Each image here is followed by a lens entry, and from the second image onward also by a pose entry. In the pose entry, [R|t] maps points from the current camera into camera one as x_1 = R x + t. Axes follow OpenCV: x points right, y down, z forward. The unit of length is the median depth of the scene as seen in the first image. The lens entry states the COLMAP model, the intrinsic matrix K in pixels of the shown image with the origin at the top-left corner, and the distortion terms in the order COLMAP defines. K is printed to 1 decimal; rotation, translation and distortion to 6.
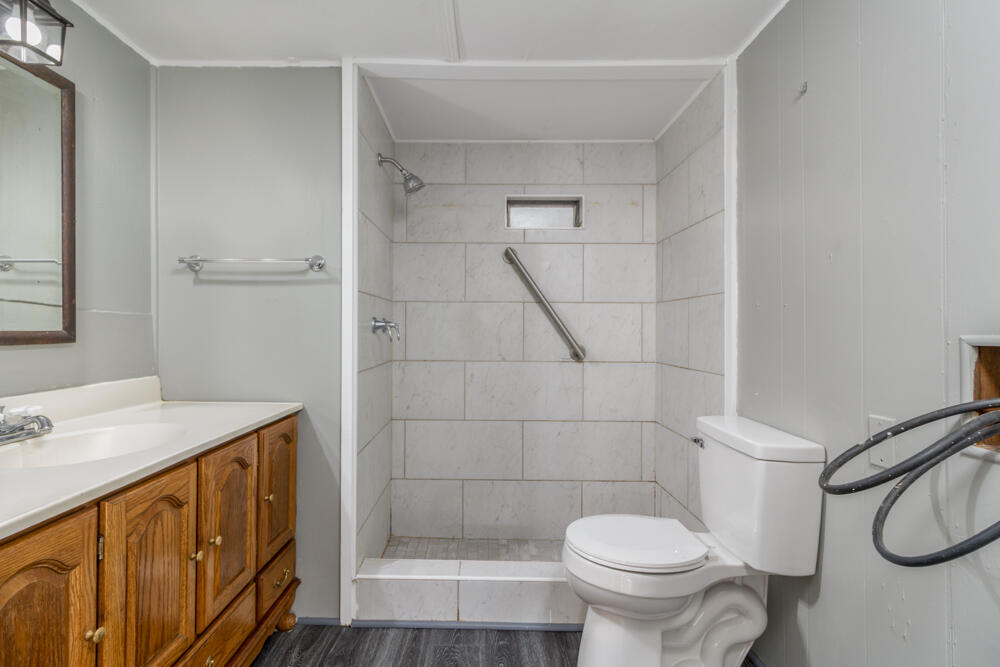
lens RADIAL K [[471.2, 0, 468.8], [0, 471.2, 332.9], [0, 0, 1]] dist [-0.000213, 0.000458]
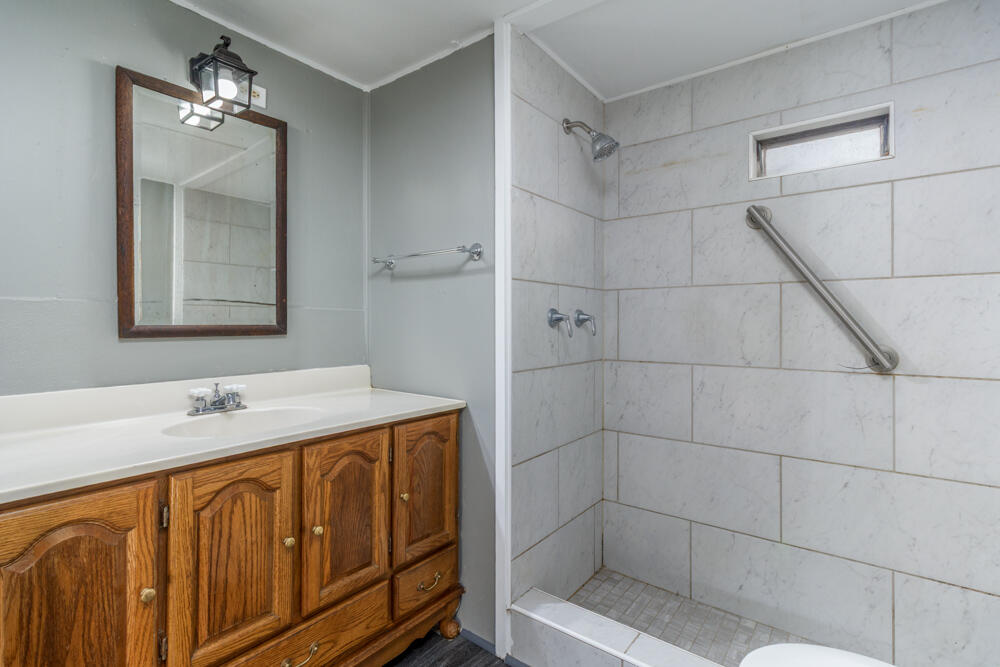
lens RADIAL K [[471.2, 0, 500.5], [0, 471.2, 322.9], [0, 0, 1]] dist [-0.000213, 0.000458]
pose [[0.805037, -0.005009, -0.593203, 0.264574], [-0.001827, 0.999939, -0.010923, 0.002472], [0.593221, 0.009877, 0.804979, 0.281197]]
